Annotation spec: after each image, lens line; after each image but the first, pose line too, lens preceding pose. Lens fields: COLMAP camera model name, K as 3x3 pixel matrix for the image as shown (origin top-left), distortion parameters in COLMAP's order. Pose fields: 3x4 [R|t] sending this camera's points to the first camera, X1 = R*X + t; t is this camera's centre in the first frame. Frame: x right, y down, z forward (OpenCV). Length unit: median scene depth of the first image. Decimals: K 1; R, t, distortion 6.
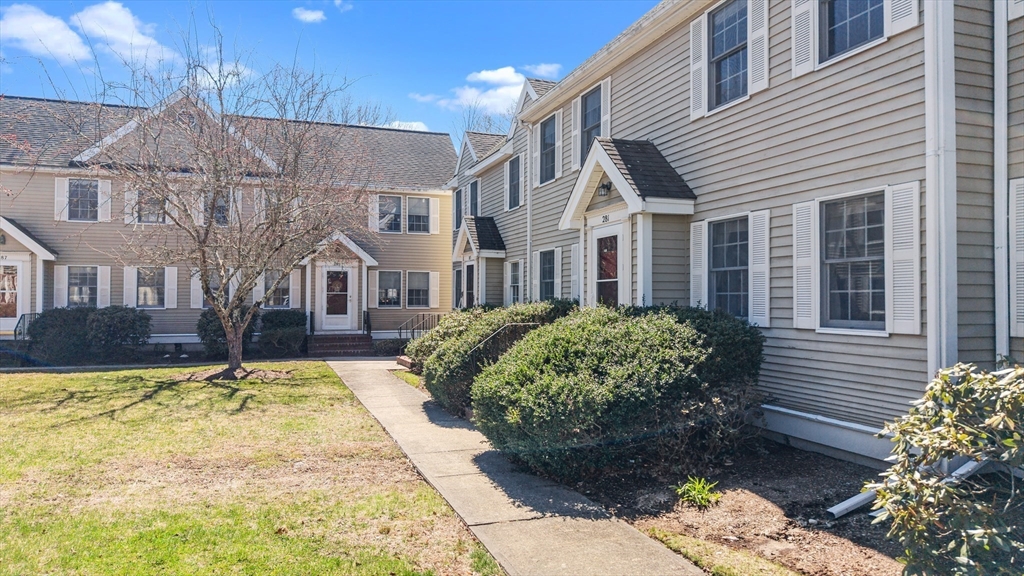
lens RADIAL K [[685.3, 0, 505.8], [0, 685.3, 289.4], [0, 0, 1]] dist [0.024135, -0.026833]
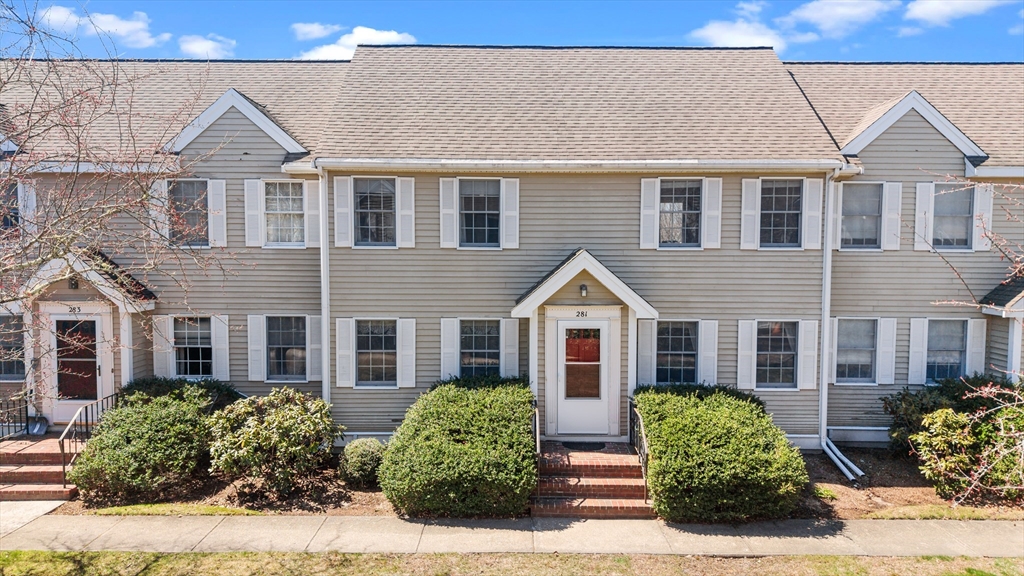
lens RADIAL K [[685.3, 0, 516.7], [0, 685.3, 283.8], [0, 0, 1]] dist [0.024135, -0.026833]
pose [[0.325531, -0.052537, 0.944071, -1.598417], [-0.018296, 0.997918, 0.061843, -0.350479], [-0.945354, -0.037405, 0.323892, 1.075036]]
